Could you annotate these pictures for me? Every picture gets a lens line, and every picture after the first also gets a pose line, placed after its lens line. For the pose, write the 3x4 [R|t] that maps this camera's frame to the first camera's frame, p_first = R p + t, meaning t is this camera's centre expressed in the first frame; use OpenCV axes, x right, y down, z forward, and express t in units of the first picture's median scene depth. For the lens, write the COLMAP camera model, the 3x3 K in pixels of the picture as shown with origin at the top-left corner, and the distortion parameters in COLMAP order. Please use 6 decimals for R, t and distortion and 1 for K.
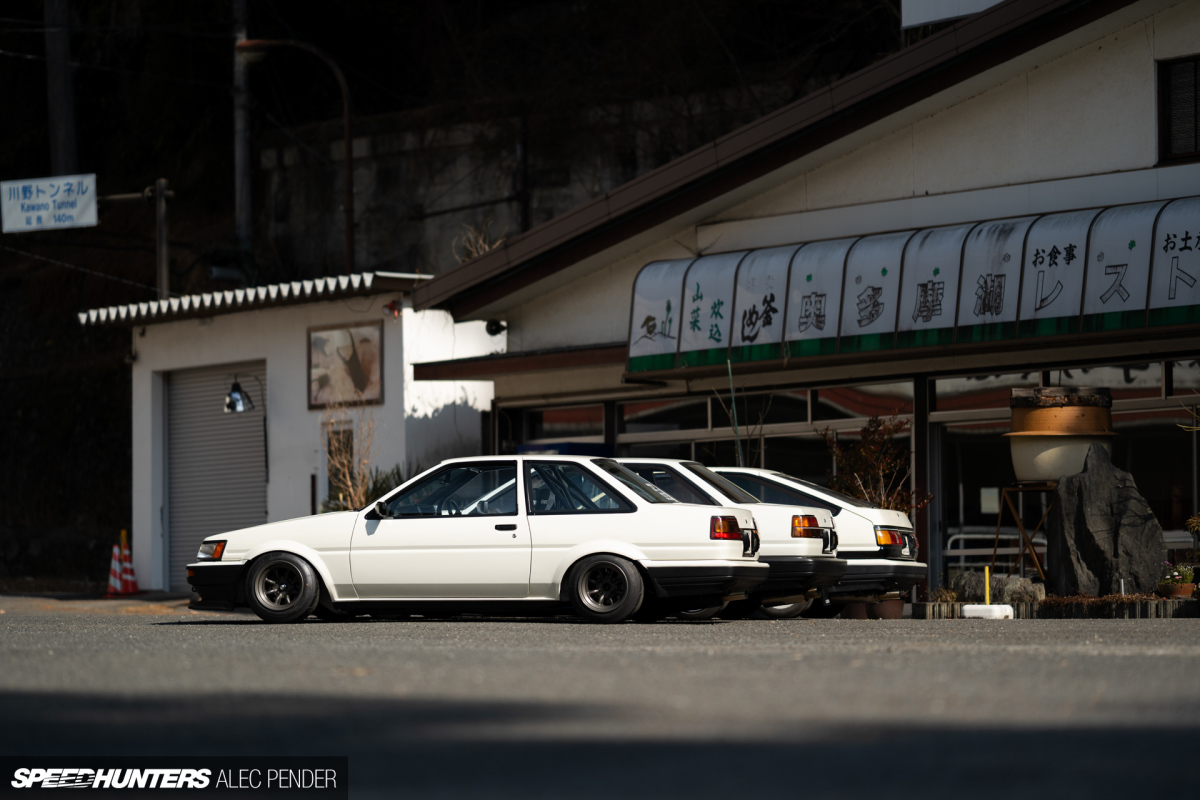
lens RADIAL K [[4458.8, 0, 600.0], [0, 4458.8, 400.0], [0, 0, 1]] dist [0.270678, -0.882791]
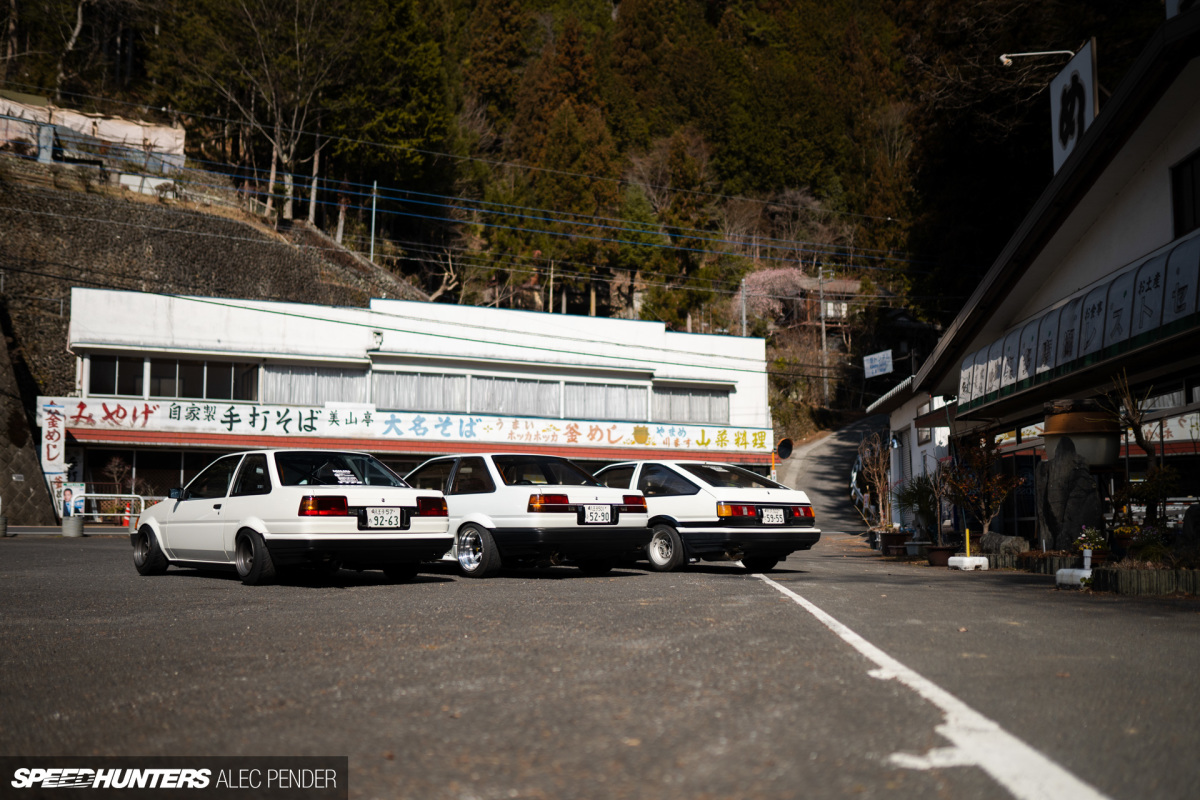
lens RADIAL K [[1229.0, 0, 606.0], [0, 1229.0, 419.5], [0, 0, 1]] dist [-0.070637, 0.166808]
pose [[0.801945, -0.049616, -0.595334, 0.205473], [0.026018, 0.998500, -0.048169, 0.017407], [0.596831, 0.023139, 0.802033, 0.583101]]
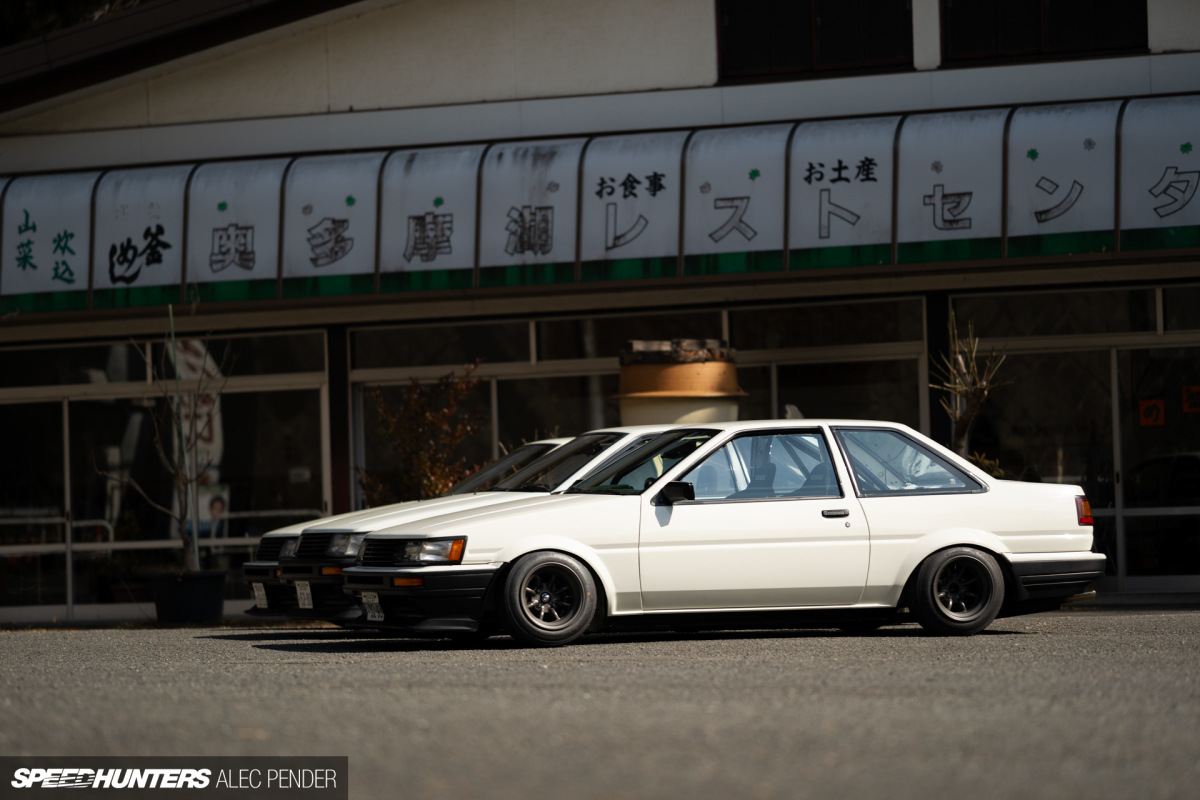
lens RADIAL K [[4458.8, 0, 600.0], [0, 4458.8, 400.0], [0, 0, 1]] dist [0.270678, -0.882791]
pose [[0.861444, -0.001287, 0.507851, -0.330608], [-0.002289, 0.999977, 0.006417, 0.003113], [-0.507848, -0.006691, 0.861421, 0.267130]]
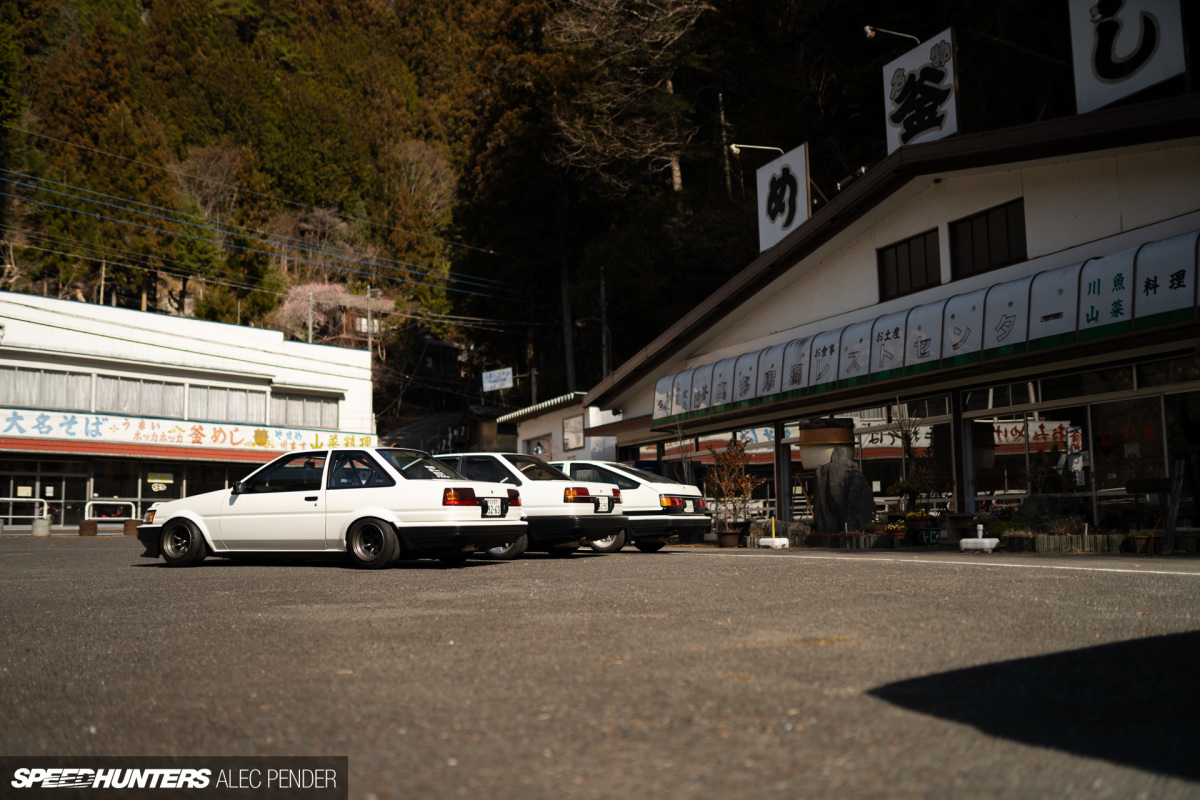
lens RADIAL K [[1150.1, 0, 600.0], [0, 1150.1, 400.0], [0, 0, 1]] dist [-0.066698, 0.112084]
pose [[0.980107, -0.033014, -0.195704, 0.101403], [0.021468, 0.997918, -0.060825, 0.016005], [0.197304, 0.055414, 0.978775, 0.496907]]
